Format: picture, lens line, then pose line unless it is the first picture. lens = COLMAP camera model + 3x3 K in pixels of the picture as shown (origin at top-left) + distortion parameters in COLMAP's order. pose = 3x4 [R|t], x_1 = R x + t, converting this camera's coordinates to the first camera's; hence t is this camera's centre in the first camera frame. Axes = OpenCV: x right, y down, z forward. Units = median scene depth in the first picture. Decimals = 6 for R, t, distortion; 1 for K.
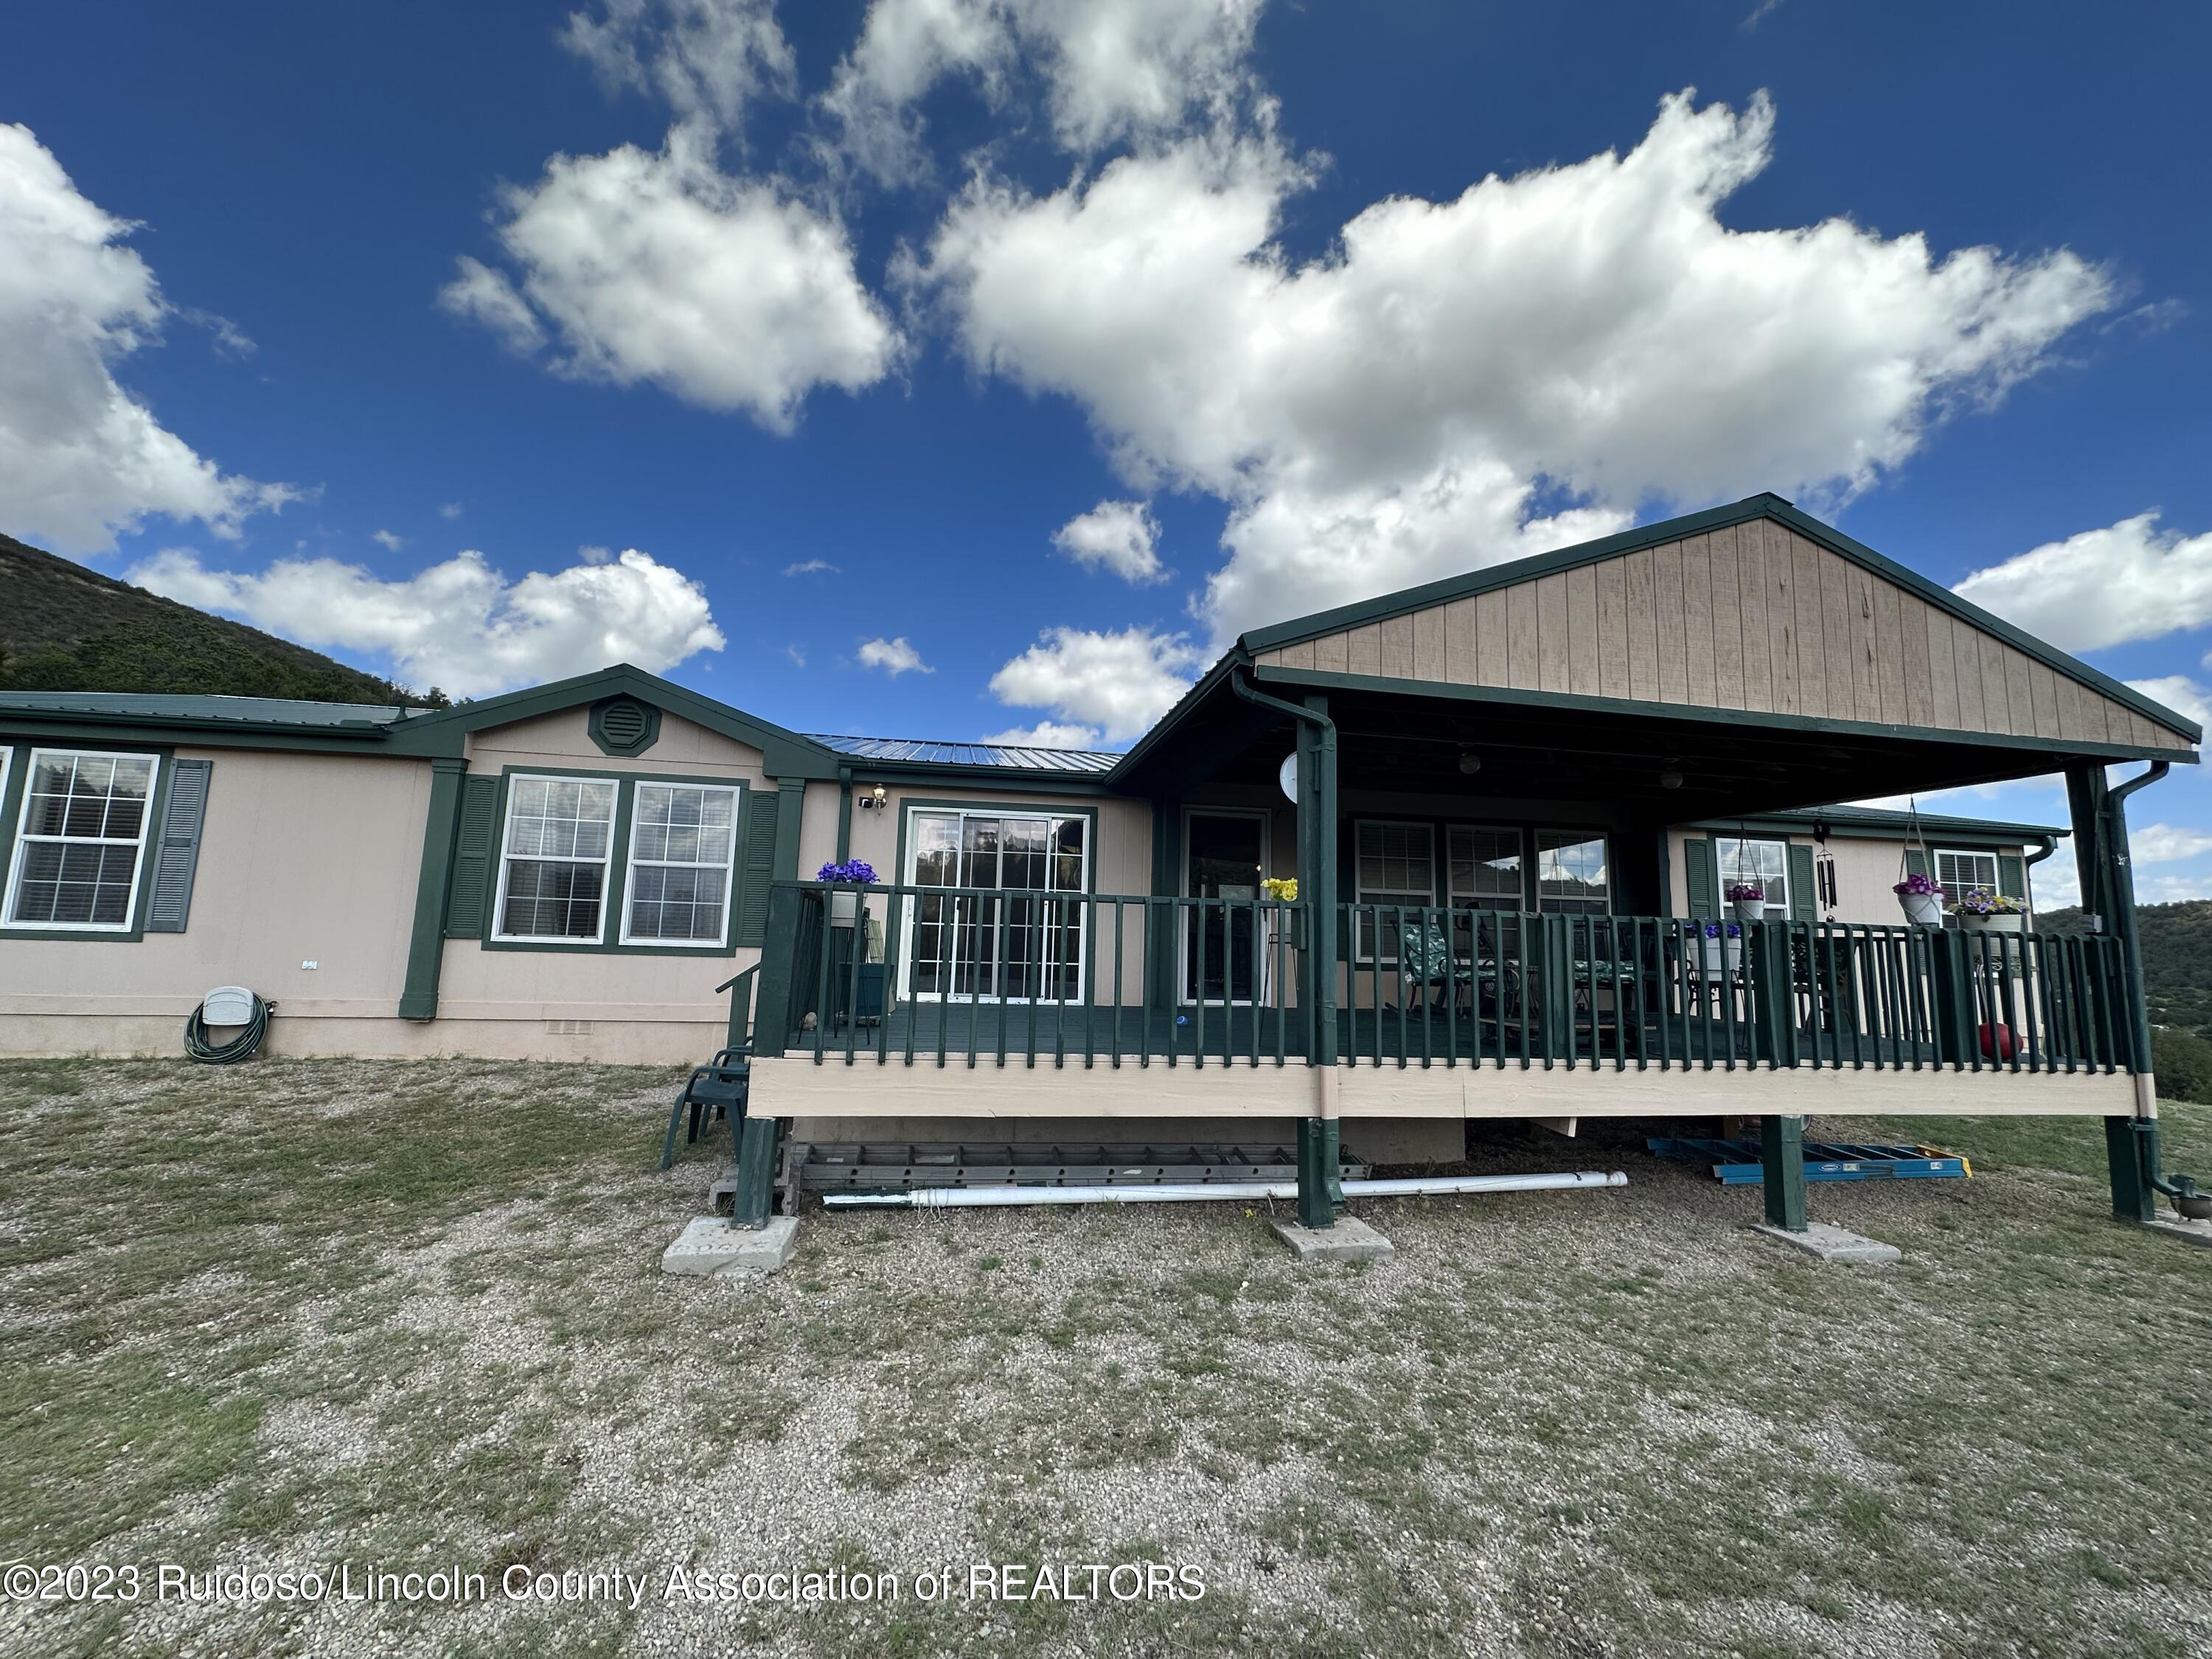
lens RADIAL K [[883.4, 0, 1099.5], [0, 883.4, 840.0], [0, 0, 1]] dist [-0.004550, 0.001050]
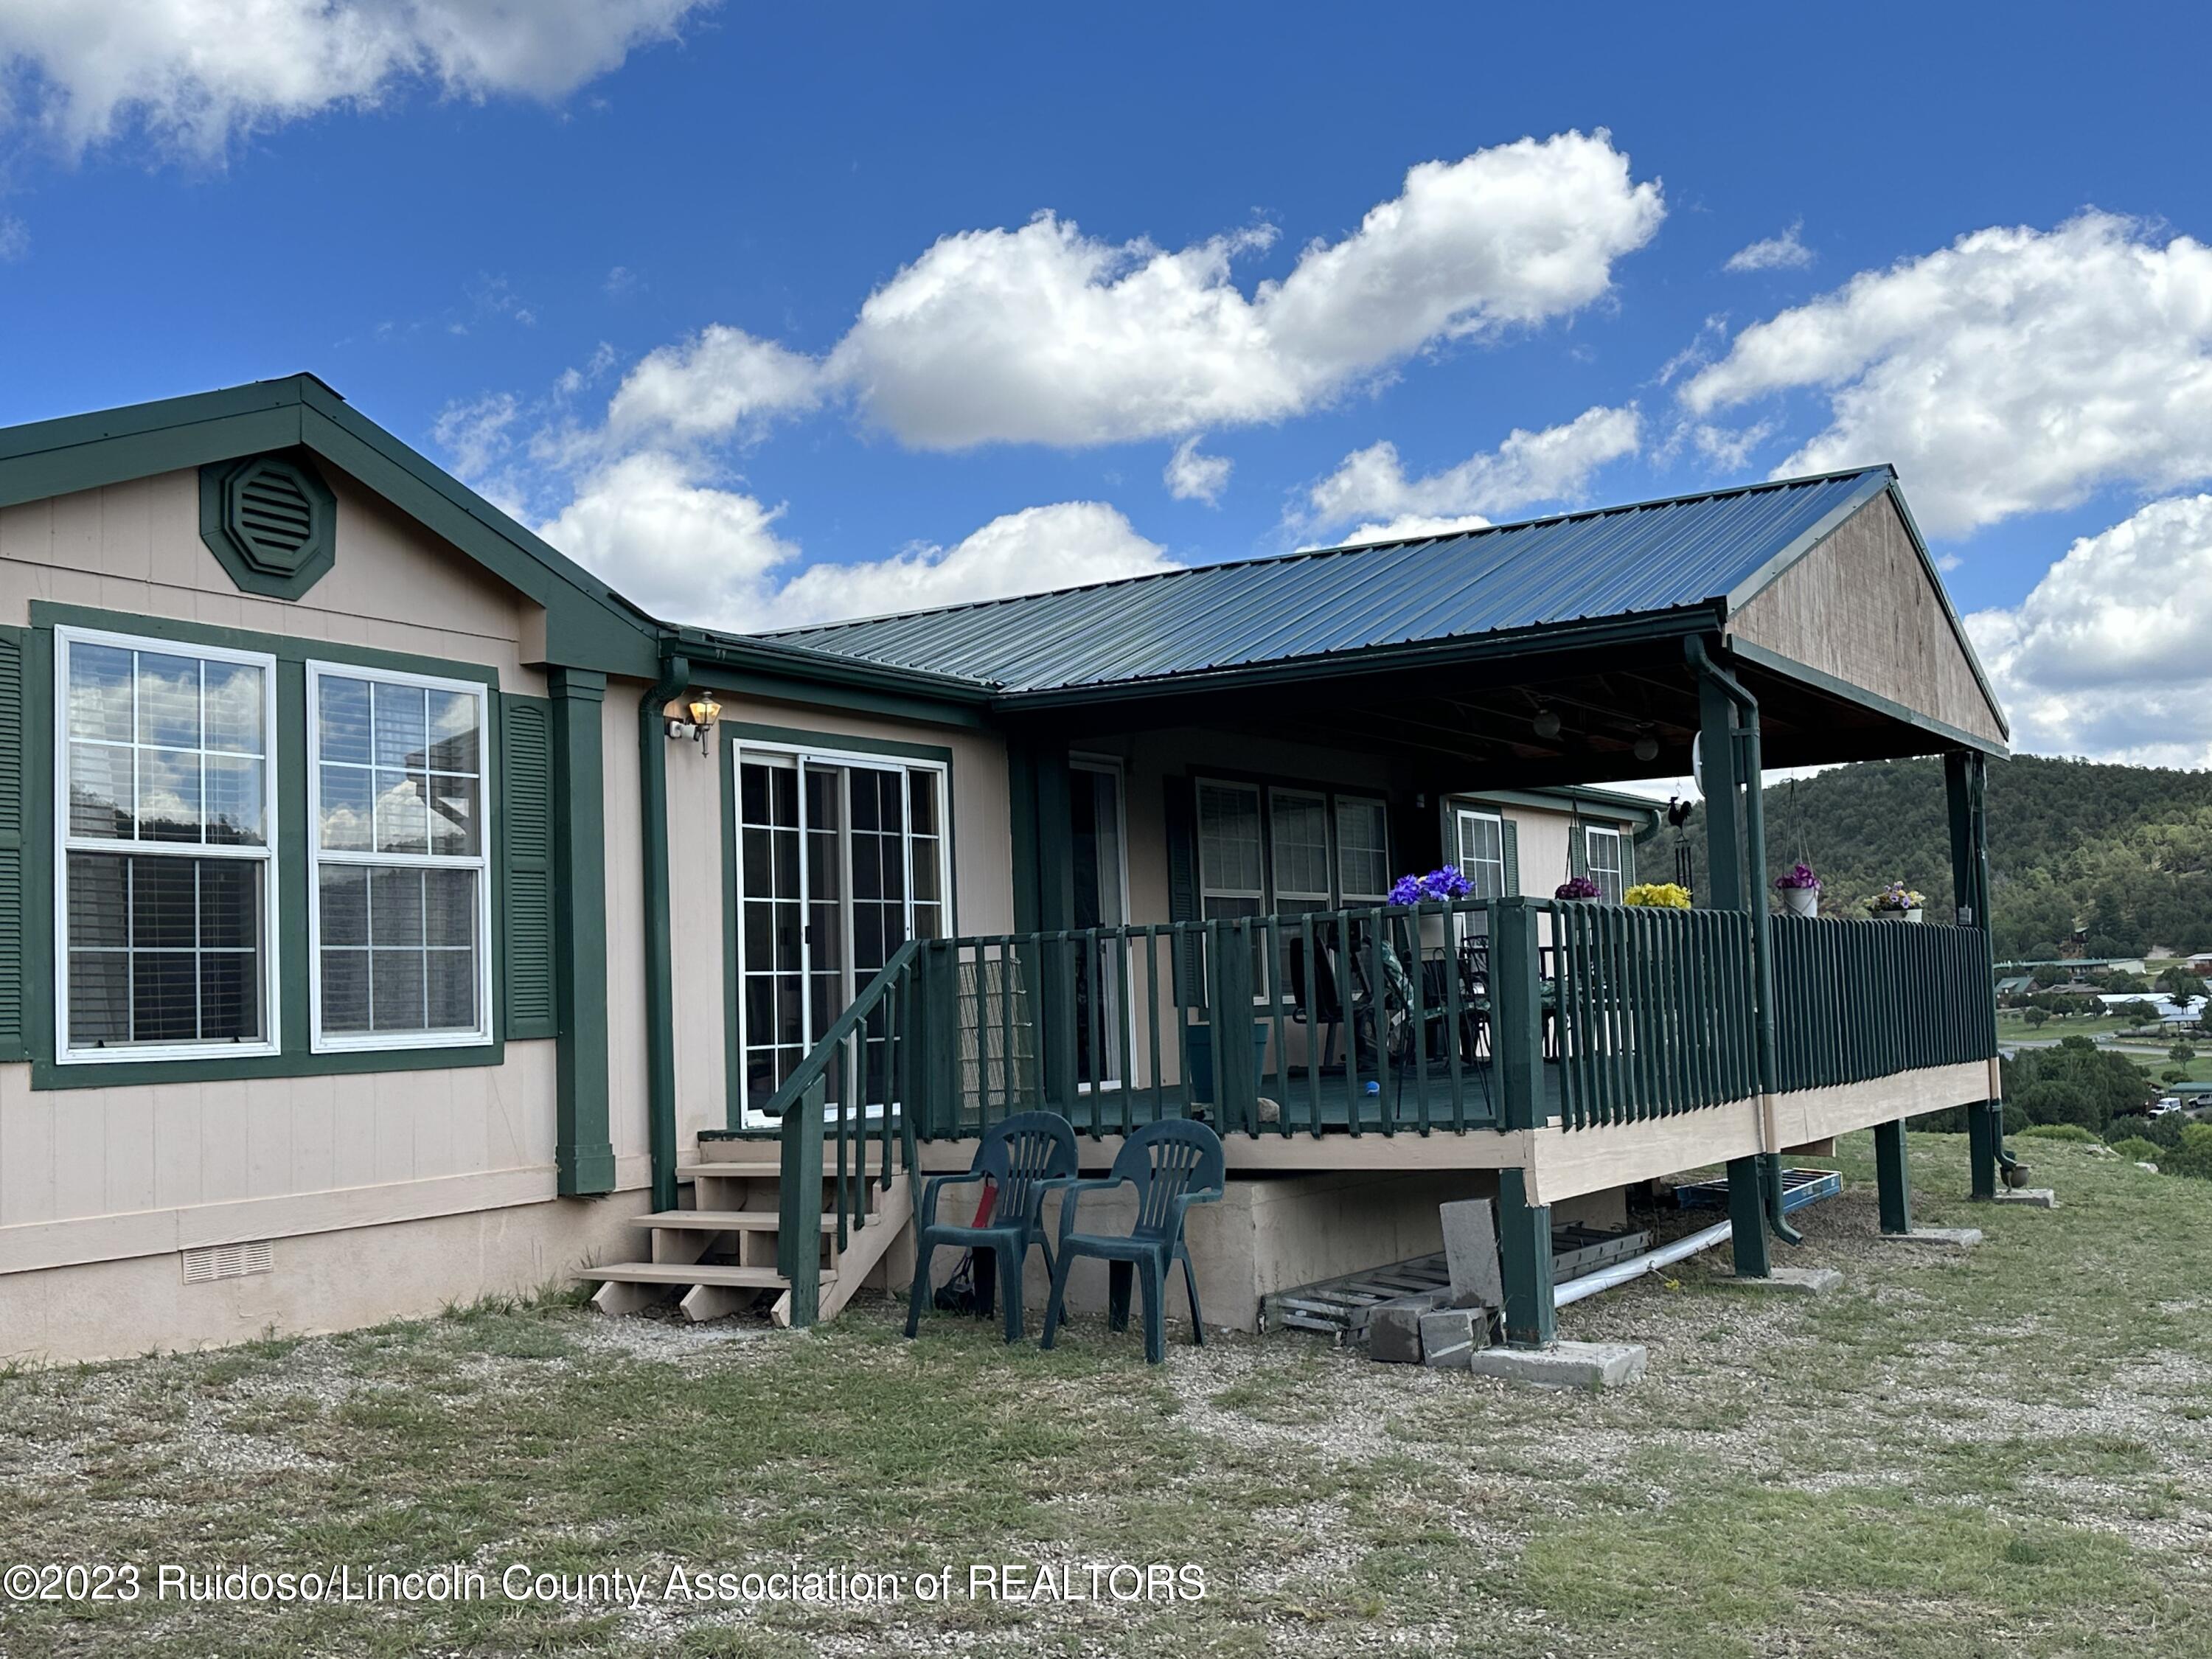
lens RADIAL K [[2338.0, 0, 1114.7], [0, 2338.0, 830.3], [0, 0, 1]] dist [0.064446, 0.000000]
pose [[0.648927, 0.005563, 0.760831, -1.358996], [-0.040650, 0.998799, 0.027369, -0.039223], [-0.759764, -0.048688, 0.648373, -0.014110]]
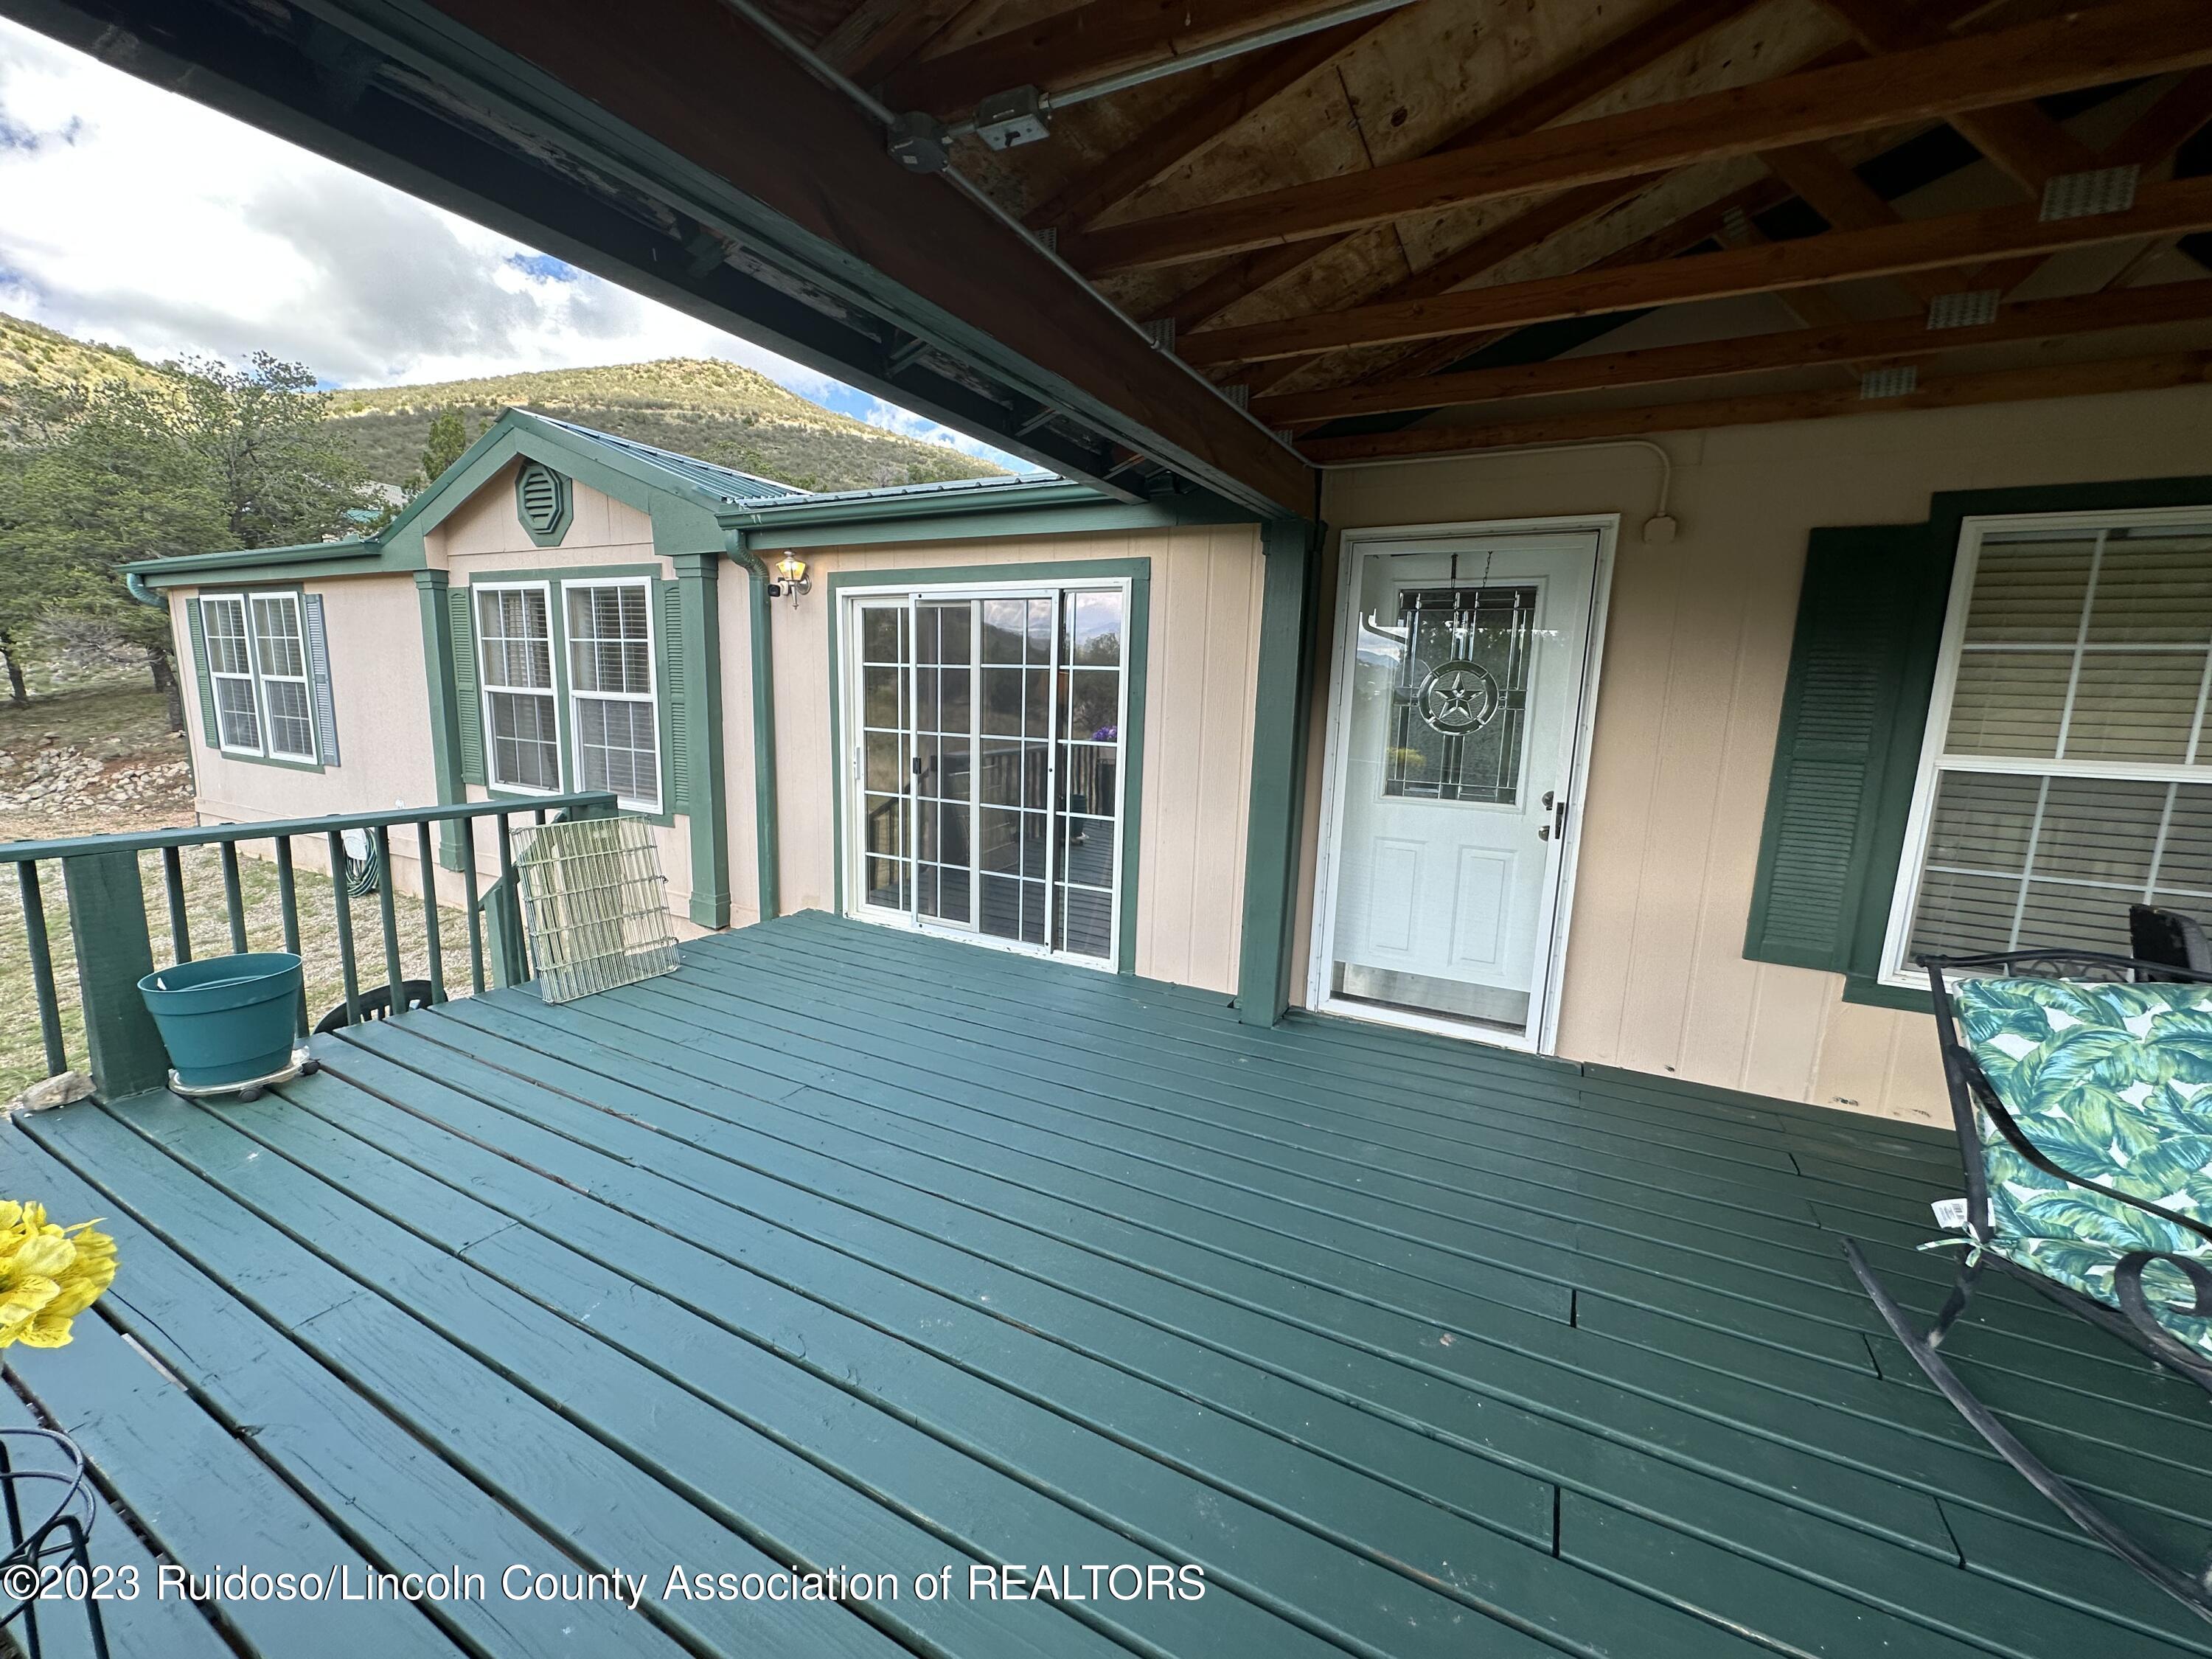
lens RADIAL K [[883.4, 0, 1098.2], [0, 883.4, 829.3], [0, 0, 1]] dist [-0.004550, 0.001050]
pose [[0.793607, 0.096832, -0.600676, 0.342371], [0.068993, 0.966564, 0.246969, -0.020802], [0.604506, -0.237438, 0.760392, 0.805129]]
